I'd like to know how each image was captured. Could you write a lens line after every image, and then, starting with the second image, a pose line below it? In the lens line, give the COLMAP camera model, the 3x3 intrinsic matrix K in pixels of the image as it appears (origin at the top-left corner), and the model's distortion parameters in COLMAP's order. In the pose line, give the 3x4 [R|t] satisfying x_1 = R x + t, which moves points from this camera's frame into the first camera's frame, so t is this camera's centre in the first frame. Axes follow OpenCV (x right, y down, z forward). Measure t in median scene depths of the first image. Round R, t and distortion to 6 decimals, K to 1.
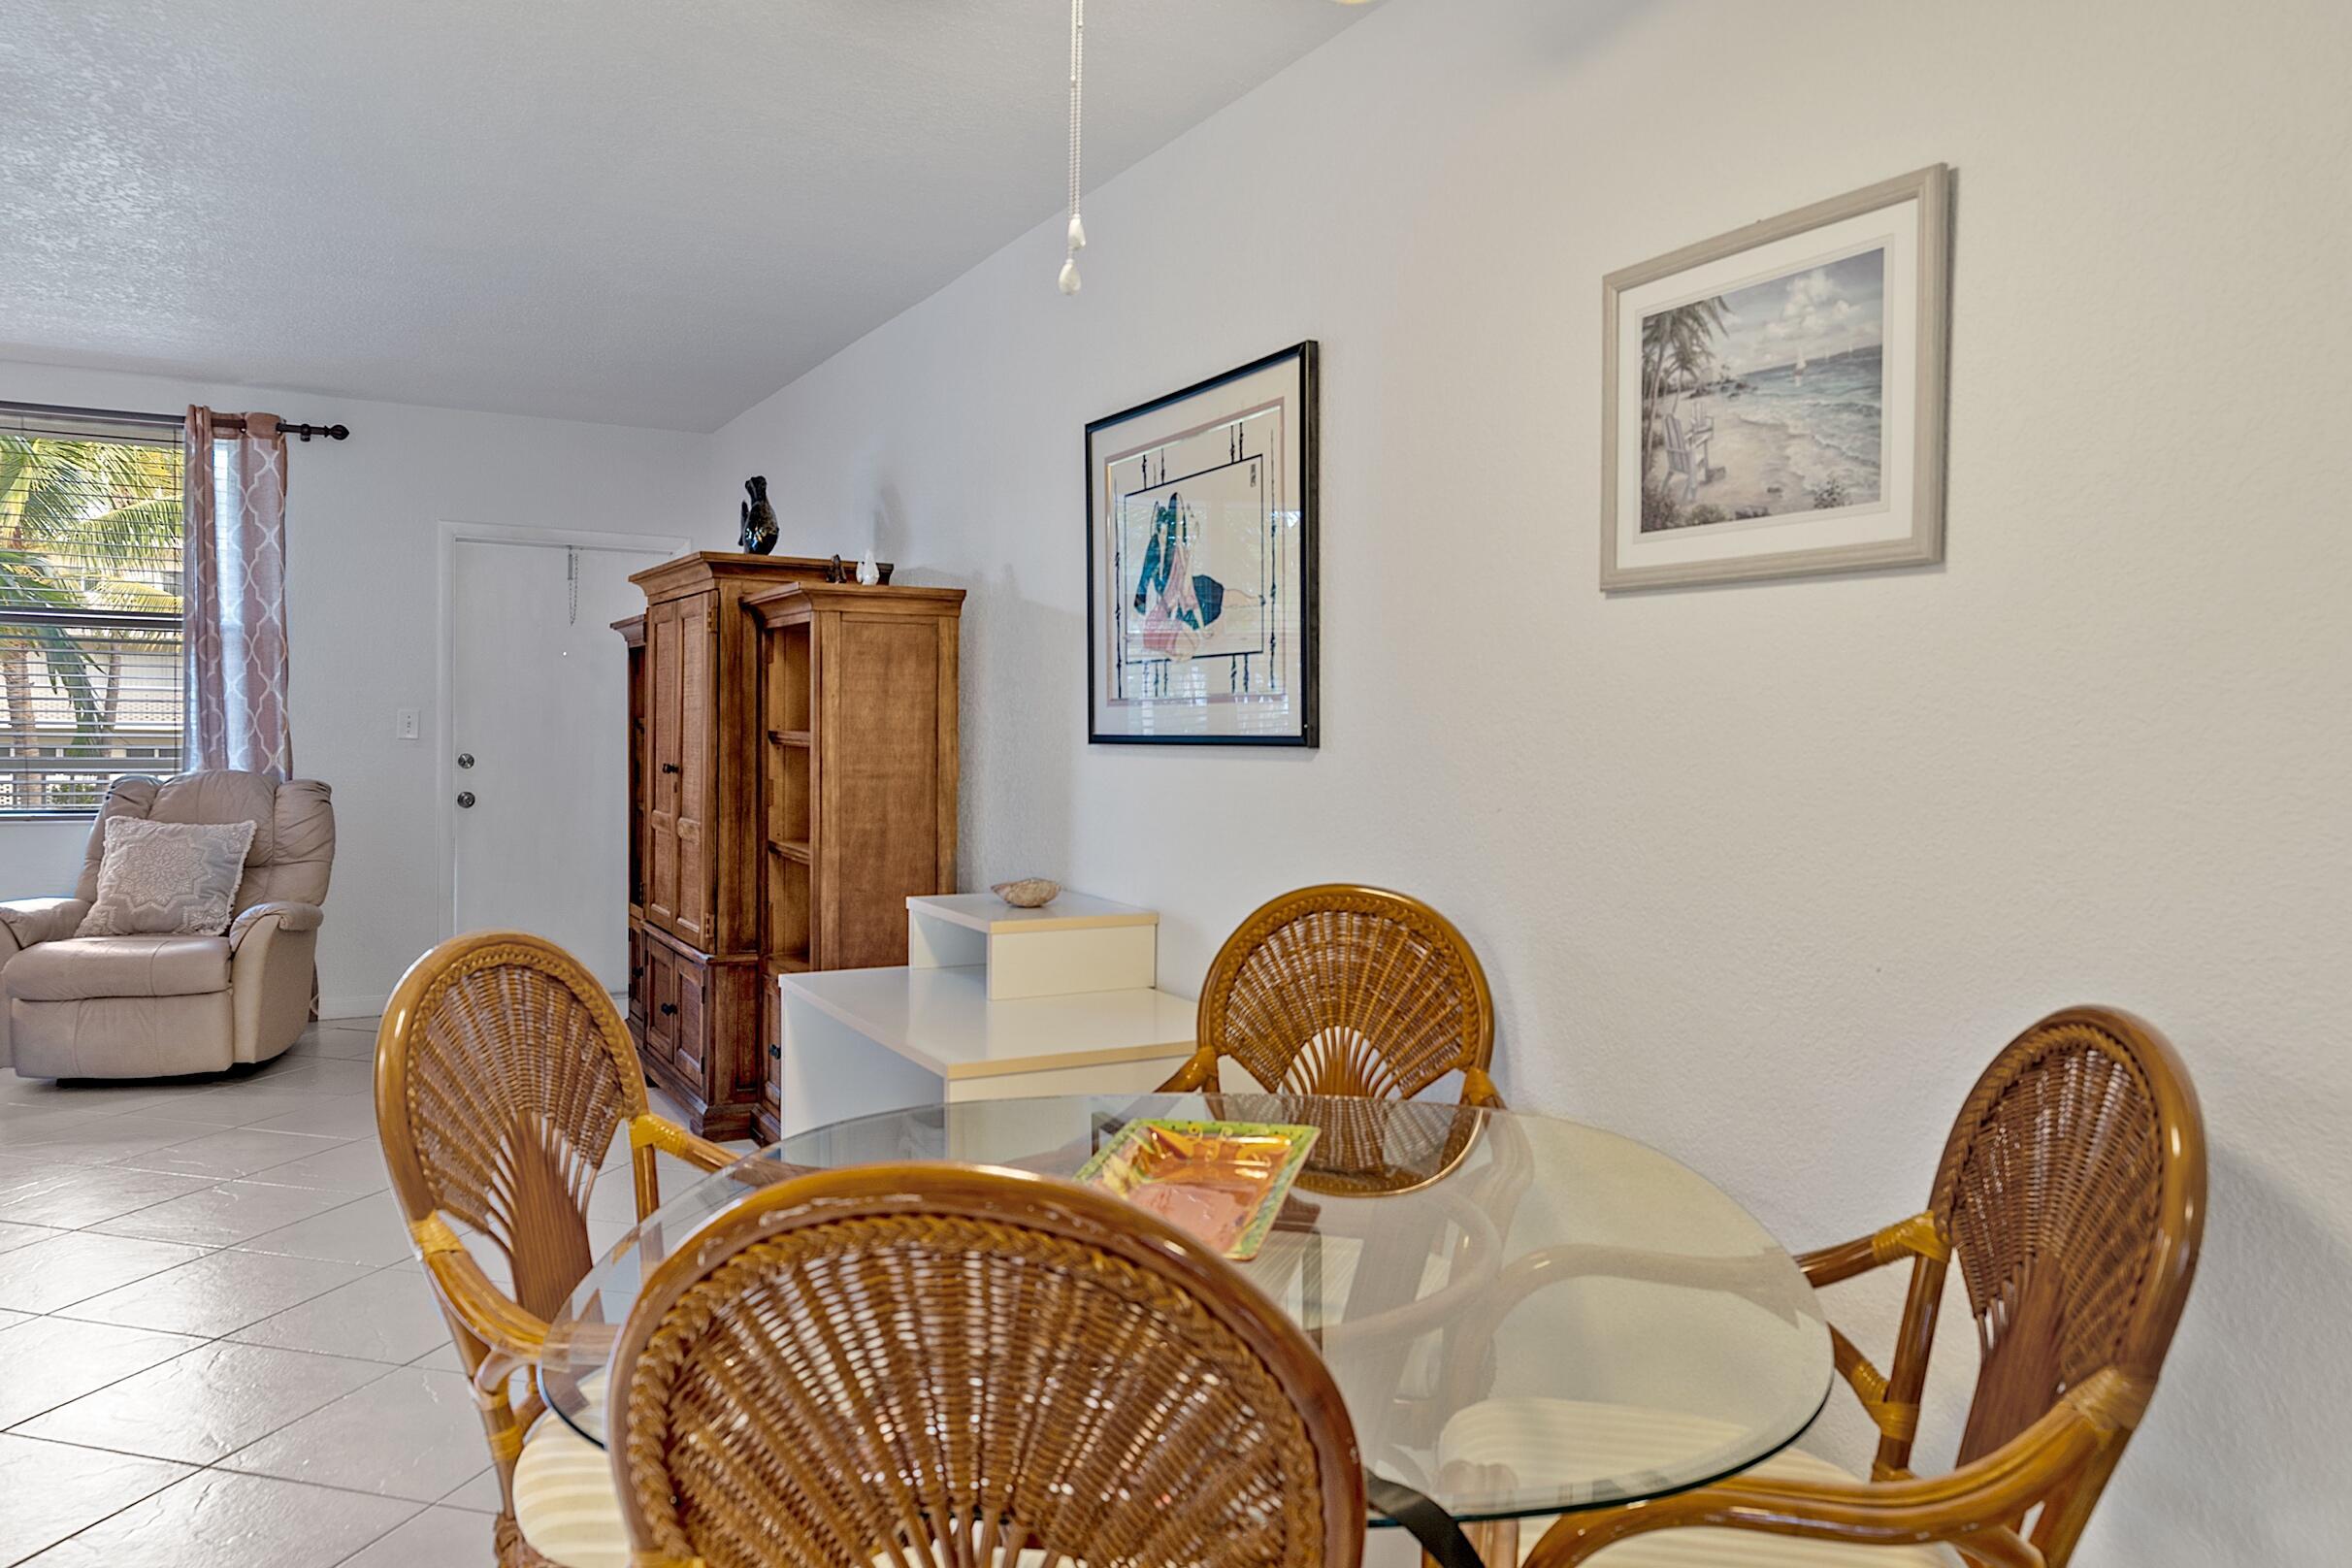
lens RADIAL K [[1662.3, 0, 1183.6], [0, 1662.3, 768.9], [0, 0, 1]] dist [0.004764, 0.001504]
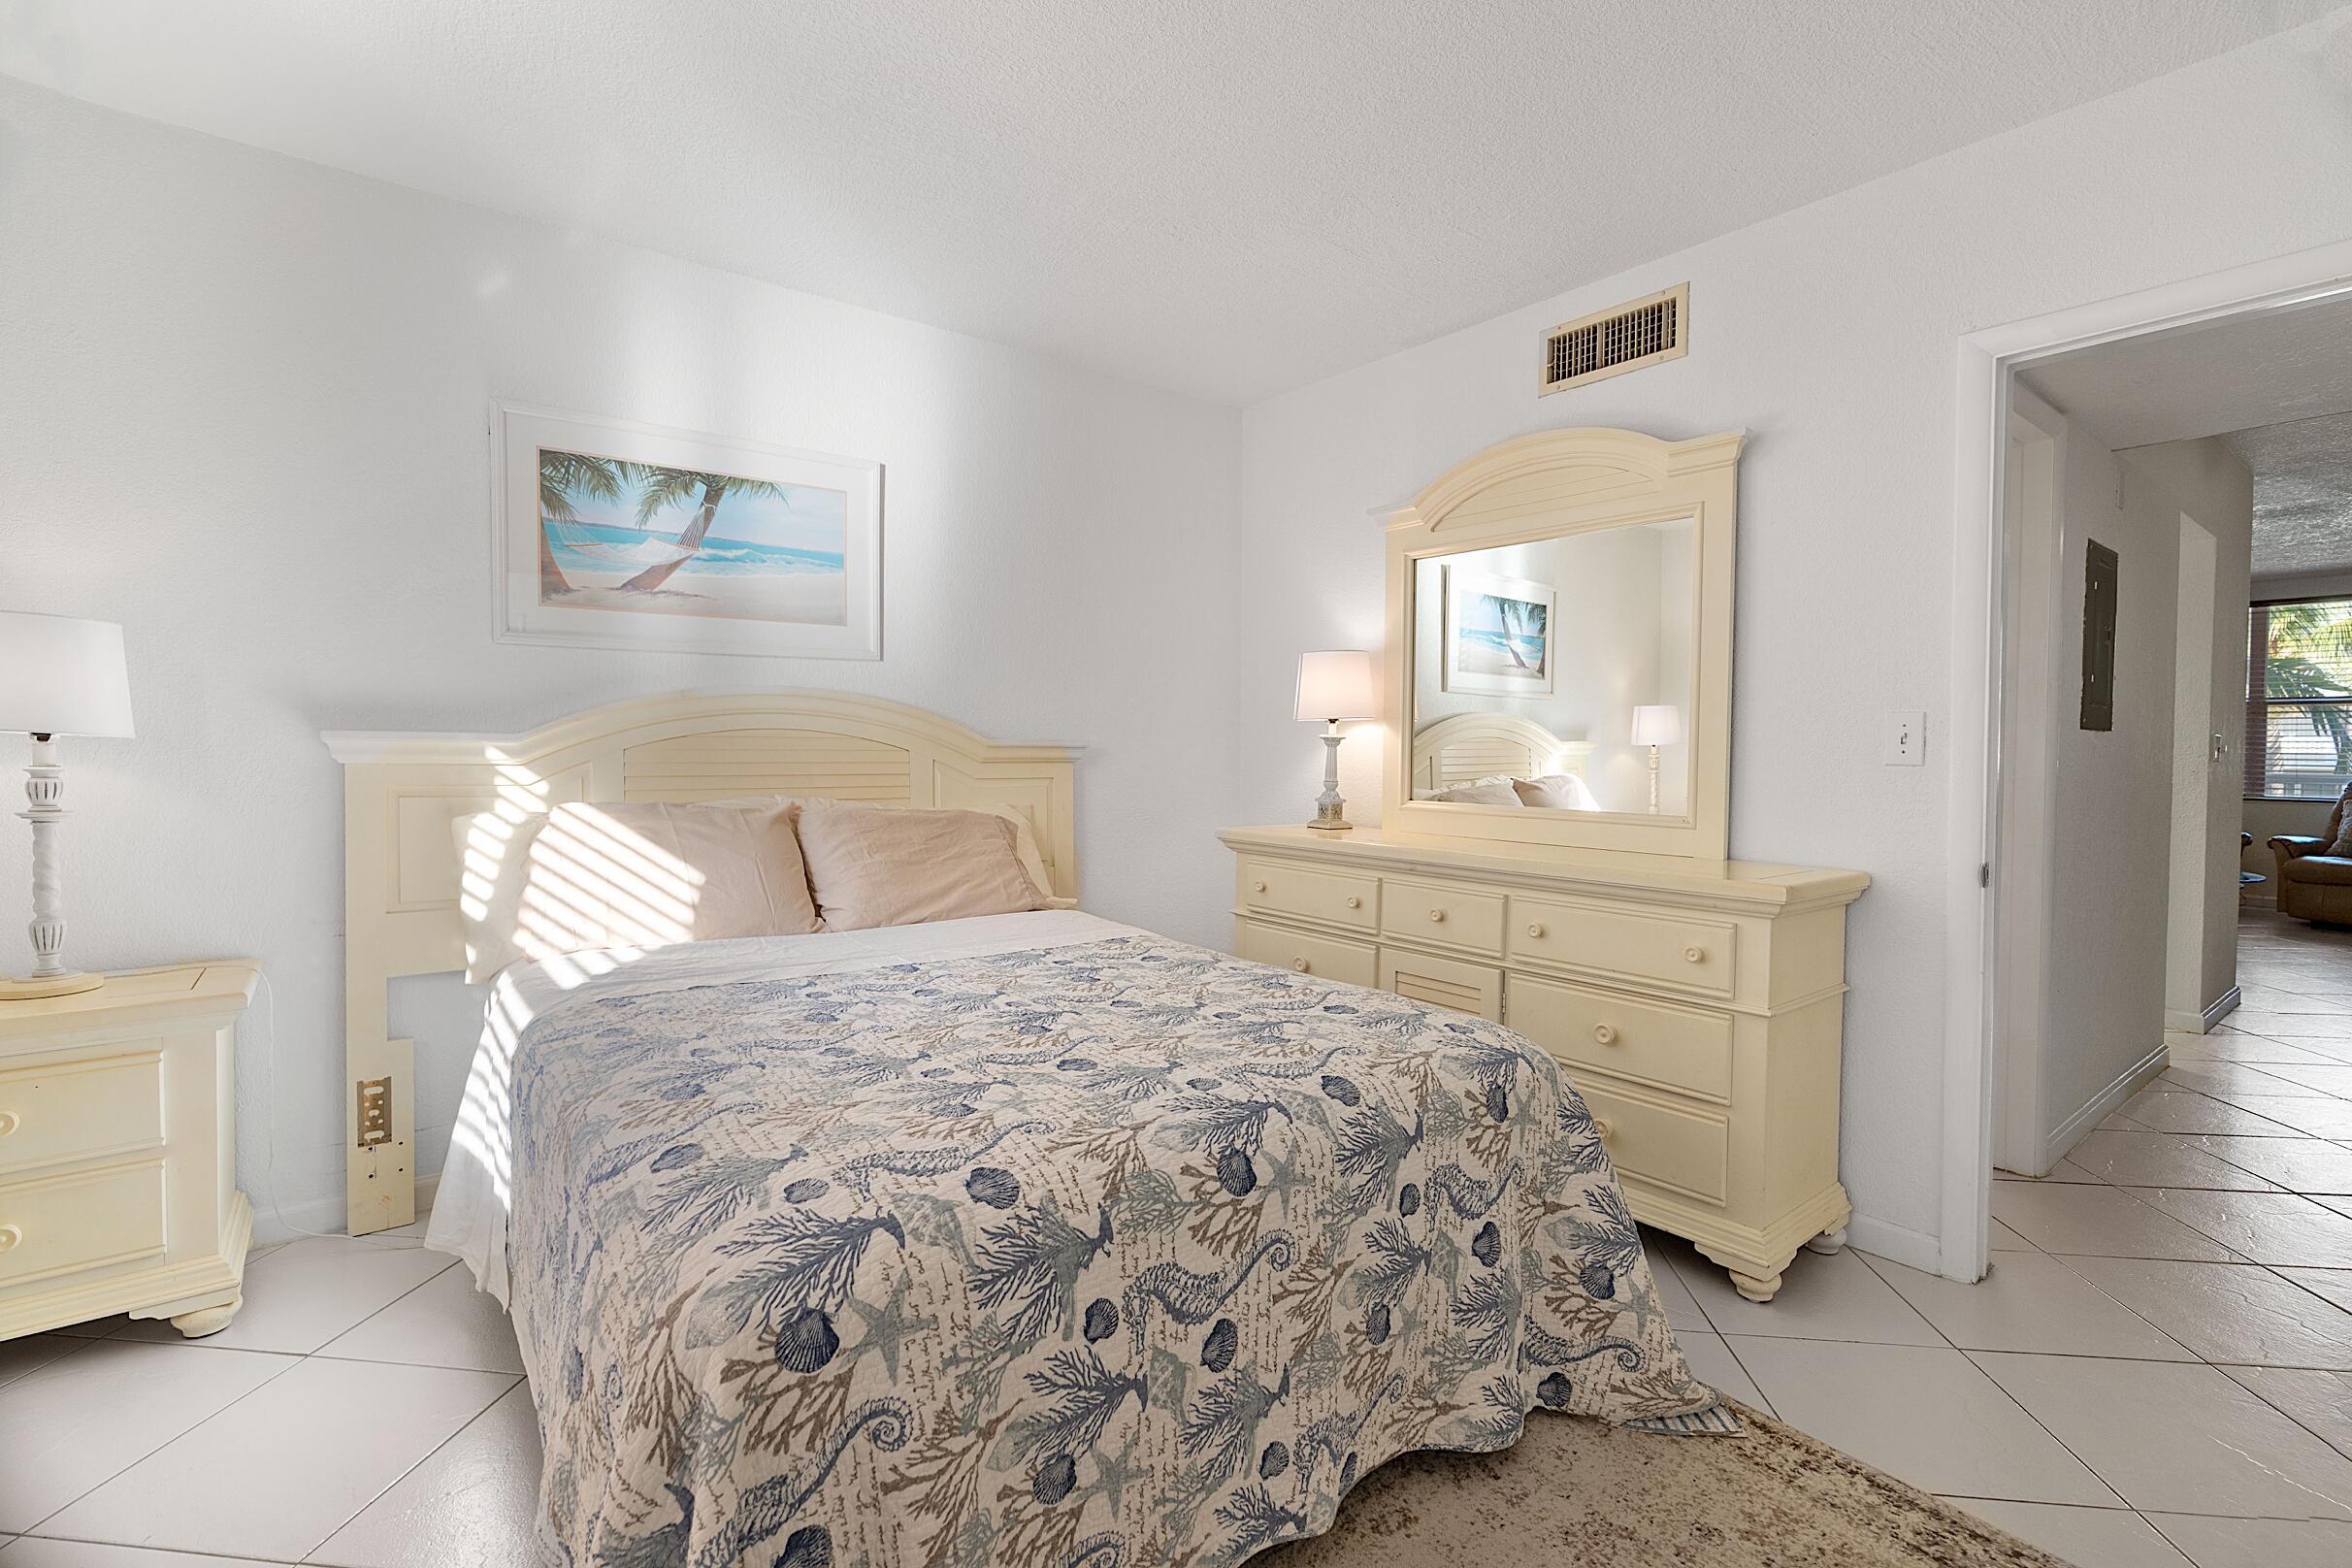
lens RADIAL K [[1055.7, 0, 1176.0], [0, 1055.7, 784.0], [0, 0, 1]] dist [-0.000310, -0.000002]
pose [[0.162663, 0.015958, -0.986553, 0.466871], [-0.030099, 0.999484, 0.011205, 0.045460], [0.986222, 0.027872, 0.163059, -0.734589]]
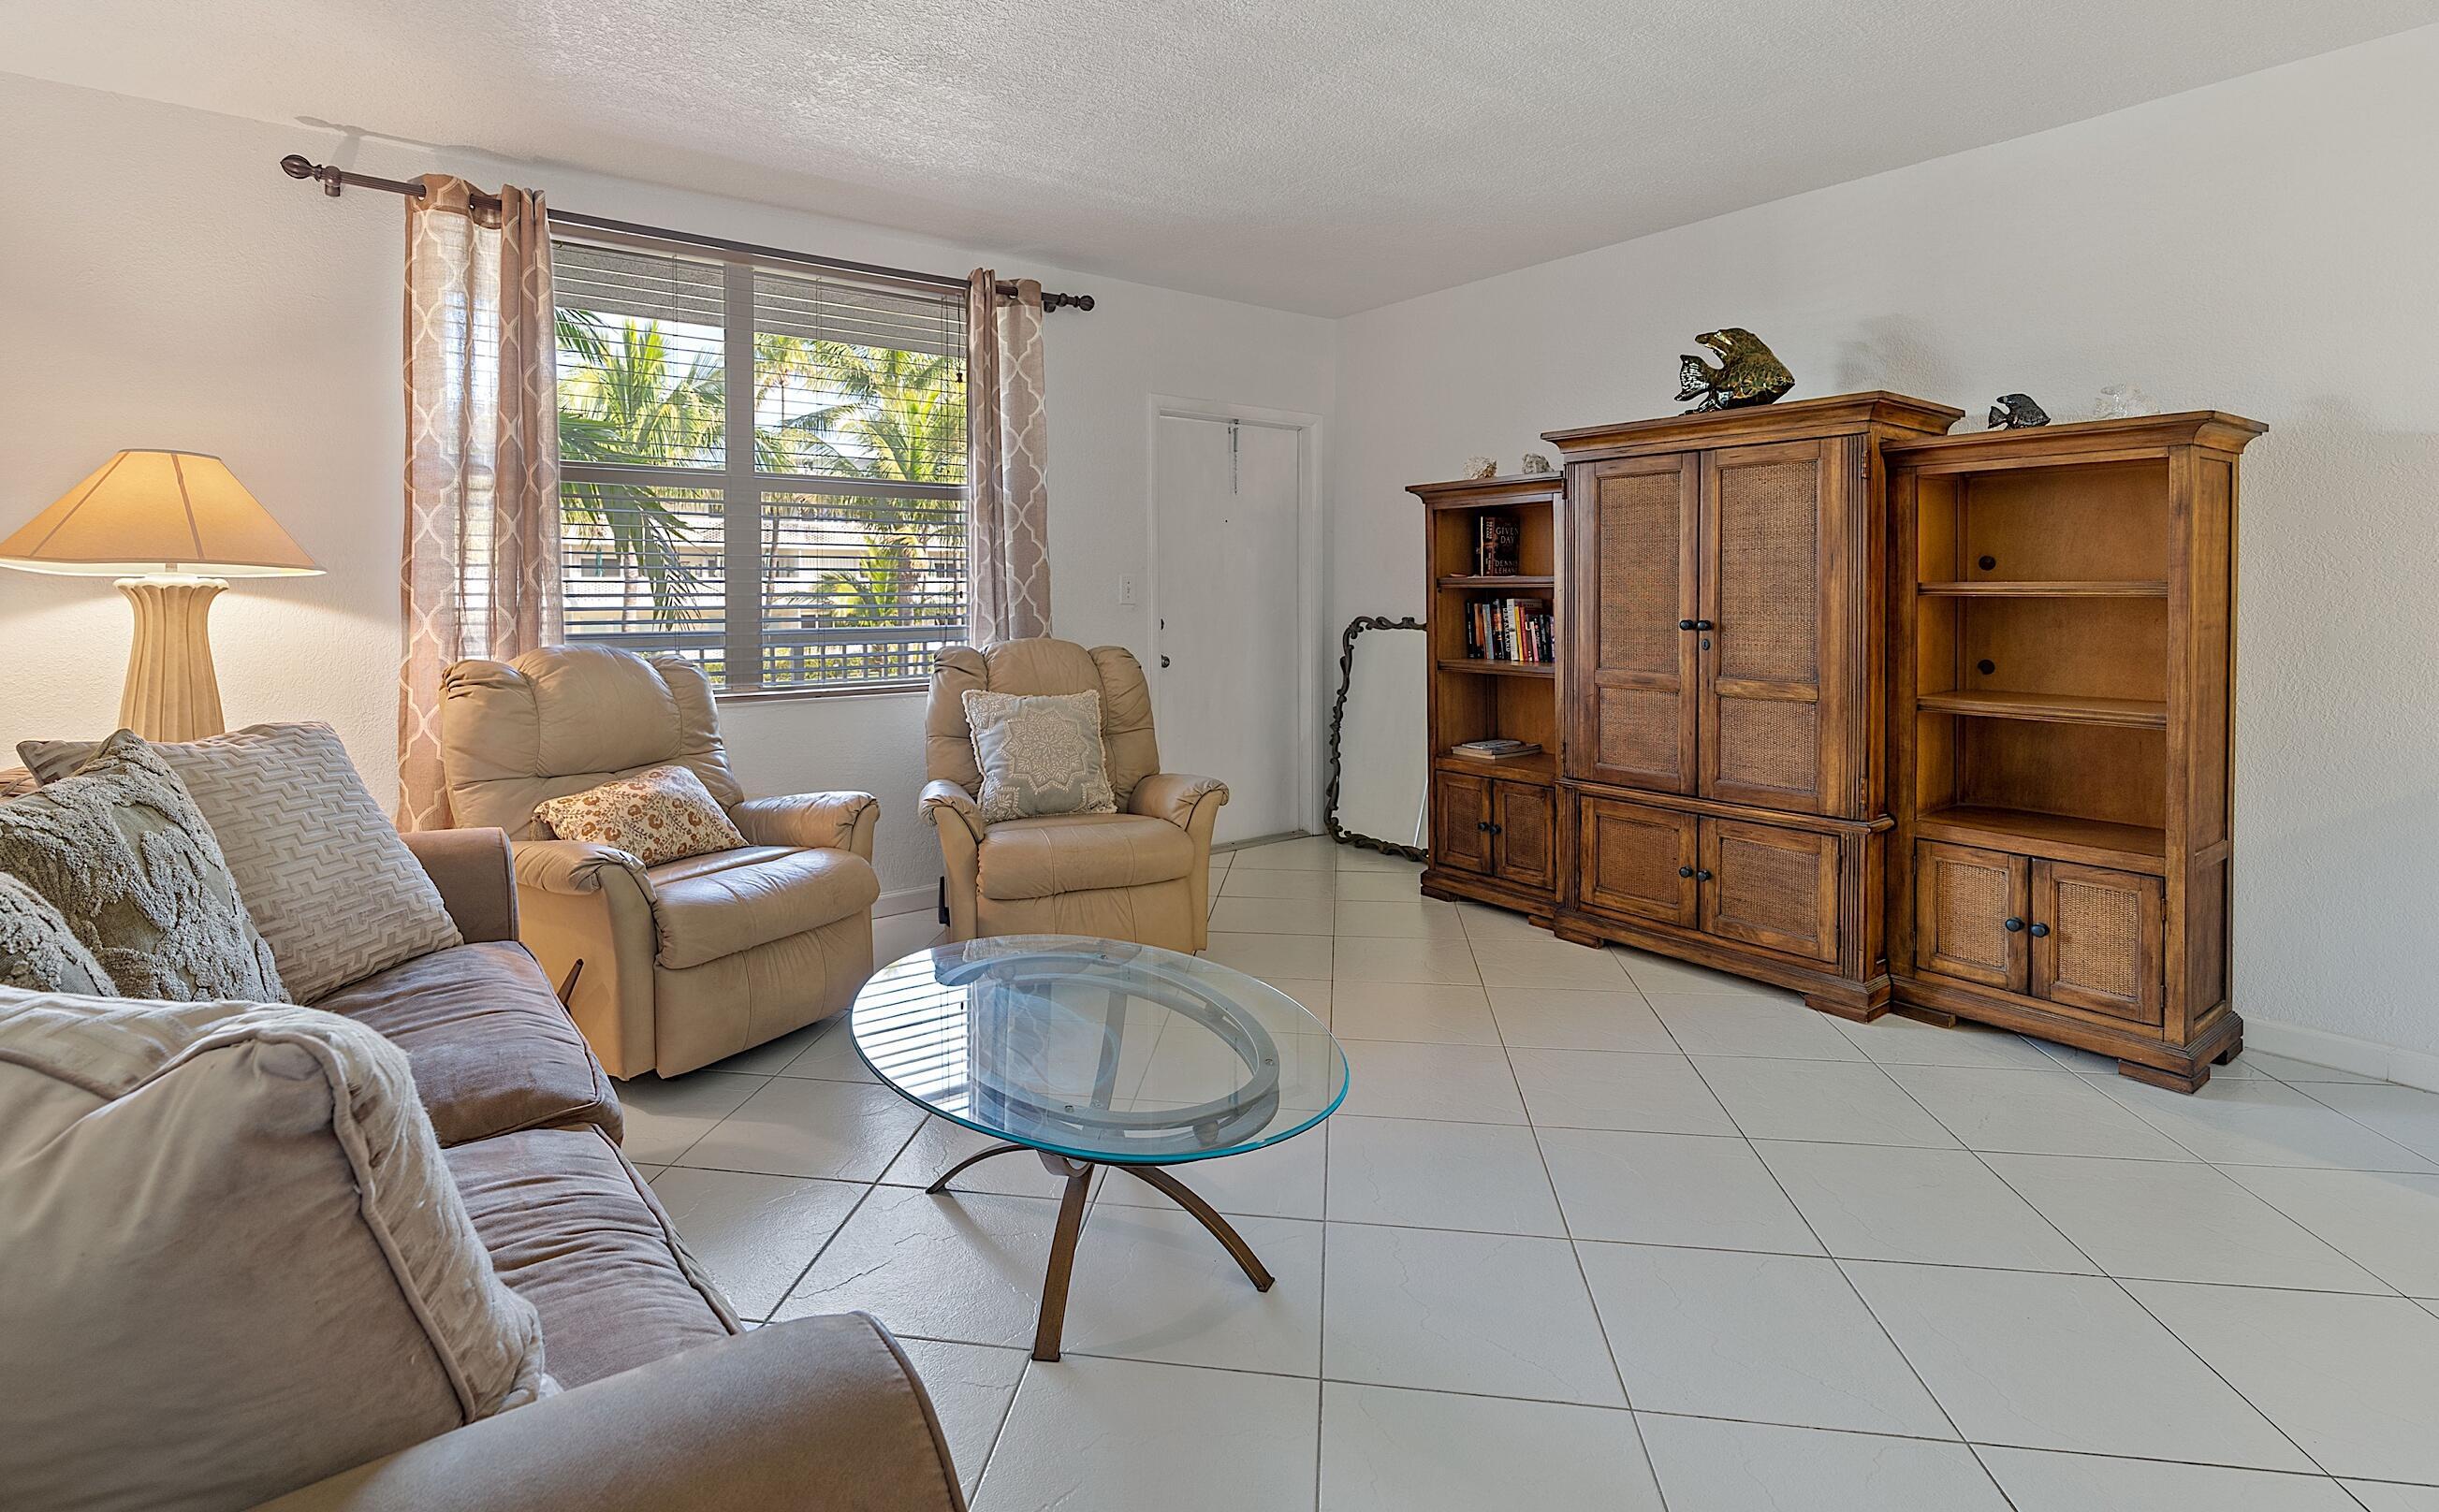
lens RADIAL K [[1166.1, 0, 1179.1], [0, 1166.1, 605.7], [0, 0, 1]] dist [0.000557, 0.000189]
pose [[0.991437, -0.024962, 0.128178, -0.737234], [0.027315, 0.999488, -0.016636, -0.006627], [-0.127697, 0.019994, 0.991612, 0.395802]]
